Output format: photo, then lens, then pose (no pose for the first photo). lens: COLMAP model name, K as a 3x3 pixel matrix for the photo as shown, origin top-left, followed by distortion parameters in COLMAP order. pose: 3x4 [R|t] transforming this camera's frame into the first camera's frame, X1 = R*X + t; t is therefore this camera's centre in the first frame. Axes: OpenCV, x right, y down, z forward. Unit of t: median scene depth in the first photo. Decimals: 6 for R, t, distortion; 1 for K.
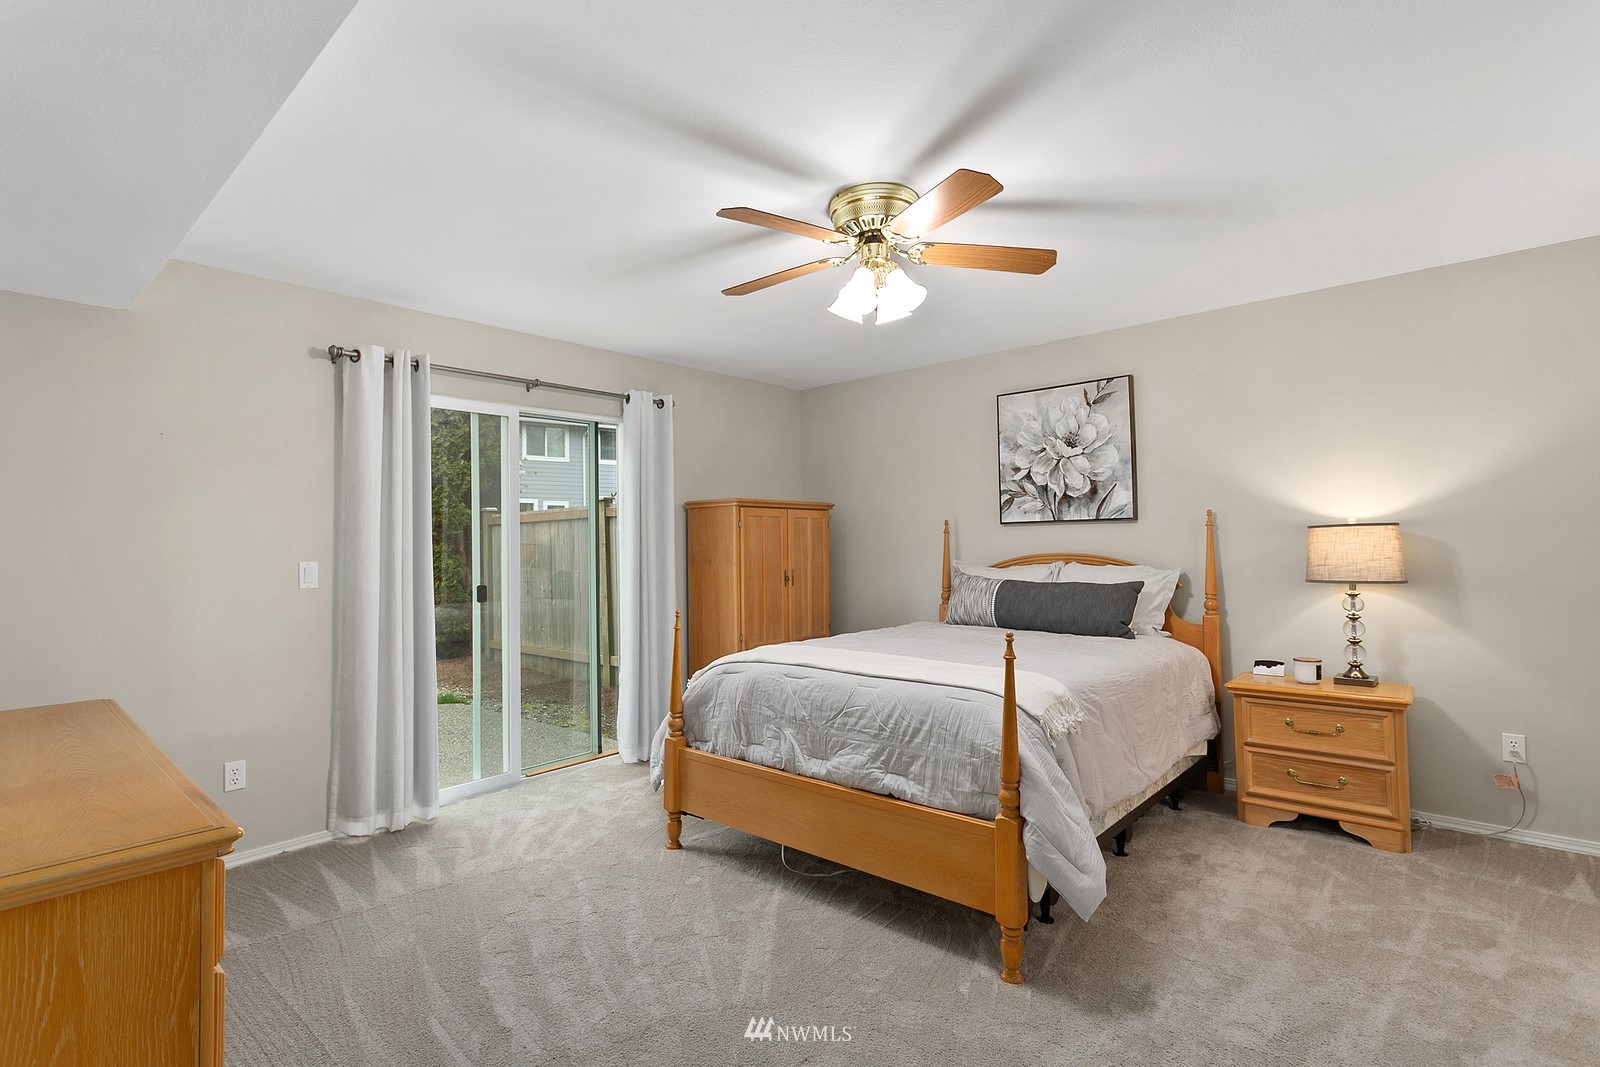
lens RADIAL K [[764.1, 0, 798.8], [0, 764.1, 539.8], [0, 0, 1]] dist [0.001519, 0.000531]
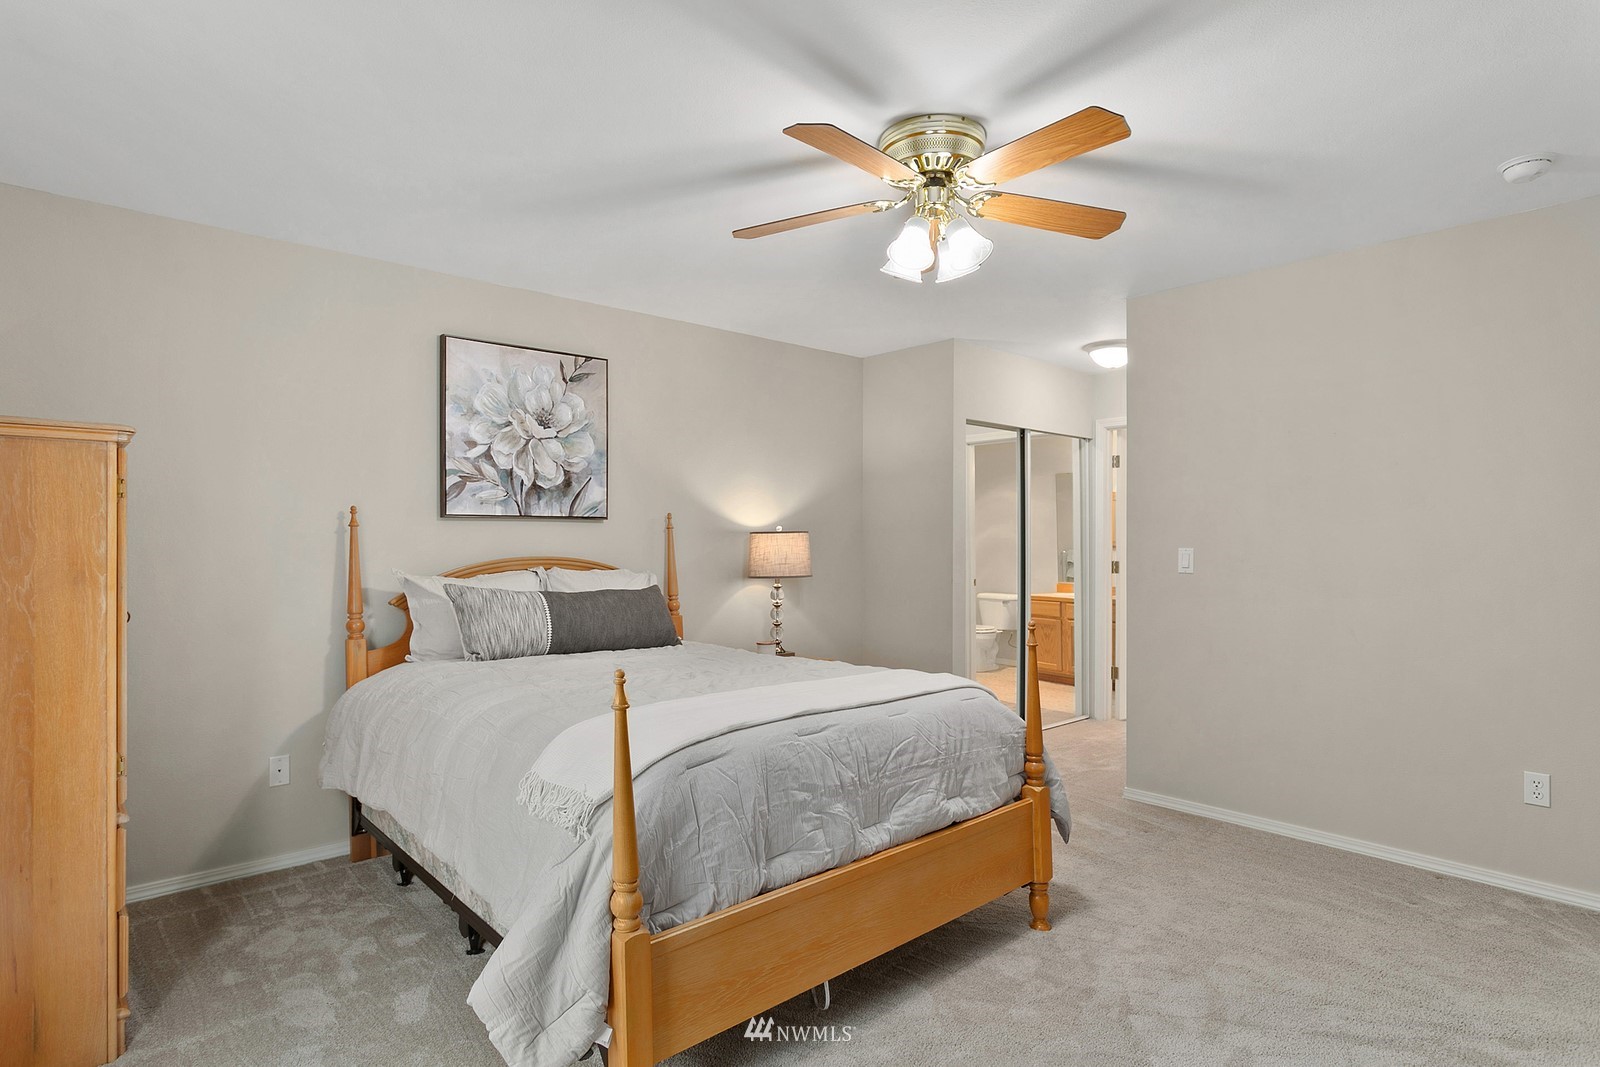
lens RADIAL K [[849.7, 0, 799.8], [0, 849.7, 557.6], [0, 0, 1]] dist [-0.003684, -0.000163]
pose [[0.121775, -0.004077, 0.992549, -0.524028], [-0.006264, 0.999968, 0.004876, 0.012762], [-0.992538, -0.006811, 0.121746, 0.629080]]
